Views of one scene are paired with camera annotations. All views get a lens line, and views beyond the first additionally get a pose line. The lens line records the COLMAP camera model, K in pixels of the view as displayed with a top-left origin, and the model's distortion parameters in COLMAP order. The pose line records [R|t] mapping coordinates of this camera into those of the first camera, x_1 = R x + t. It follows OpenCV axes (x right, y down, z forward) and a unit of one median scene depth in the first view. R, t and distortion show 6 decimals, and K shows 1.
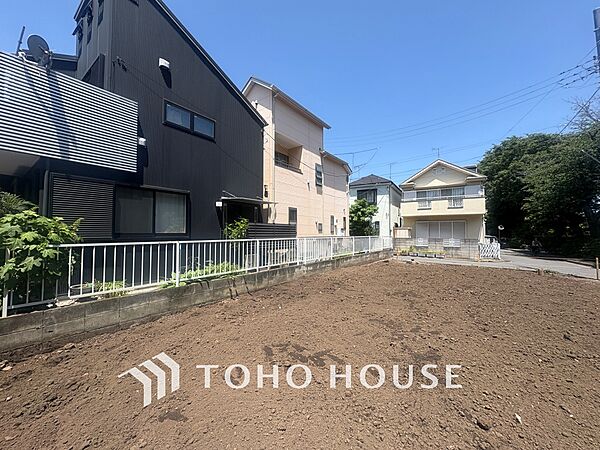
lens RADIAL K [[238.4, 0, 299.9], [0, 238.4, 224.4], [0, 0, 1]] dist [-0.000397, 0.000262]
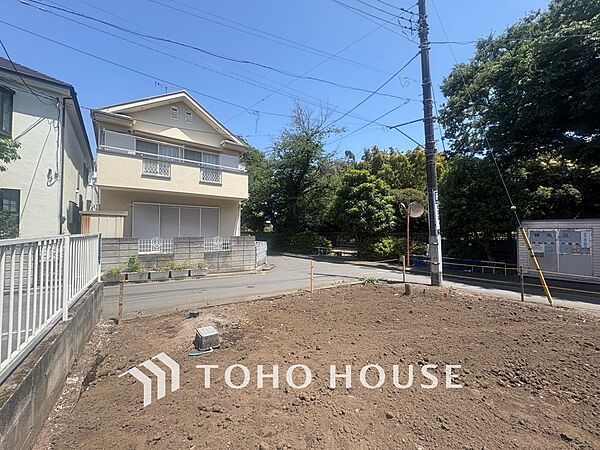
lens RADIAL K [[238.4, 0, 299.9], [0, 238.4, 224.0], [0, 0, 1]] dist [-0.000397, 0.000262]
pose [[0.352009, 0.021933, 0.935740, 0.262717], [-0.037112, 0.999266, -0.009461, 0.039028], [-0.935261, -0.031397, 0.352565, 0.839060]]
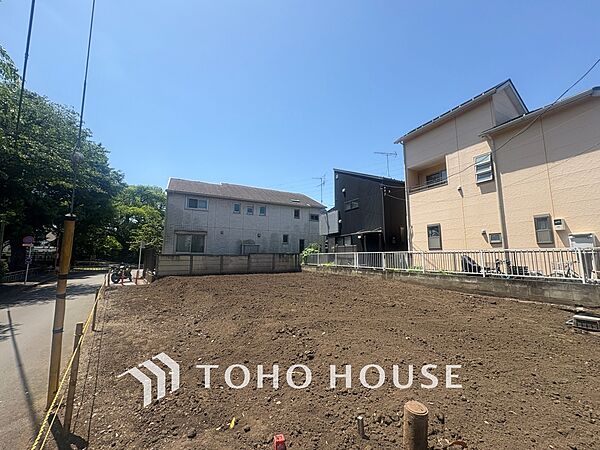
lens RADIAL K [[238.4, 0, 300.6], [0, 238.4, 224.8], [0, 0, 1]] dist [-0.000397, 0.000262]
pose [[-0.443755, -0.123092, -0.887654, 0.979171], [0.027844, 0.988150, -0.150948, 0.061651], [0.895716, -0.091700, -0.435069, 0.810893]]
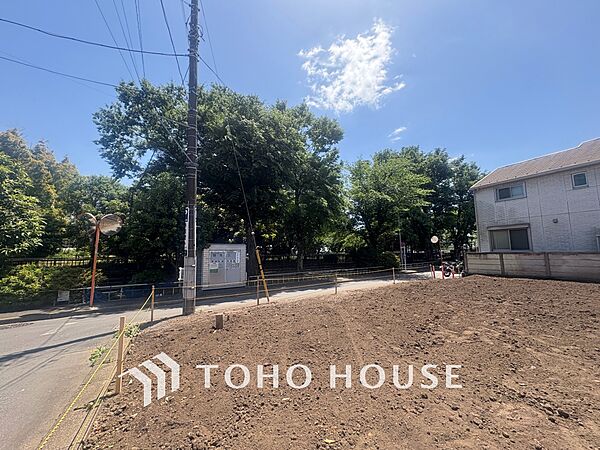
lens RADIAL K [[238.4, 0, 300.2], [0, 238.4, 225.8], [0, 0, 1]] dist [-0.000397, 0.000262]
pose [[-0.898601, 0.054968, 0.435311, 0.493932], [-0.009386, 0.989486, -0.144321, 0.056537], [-0.438667, -0.133773, -0.888637, 1.128794]]
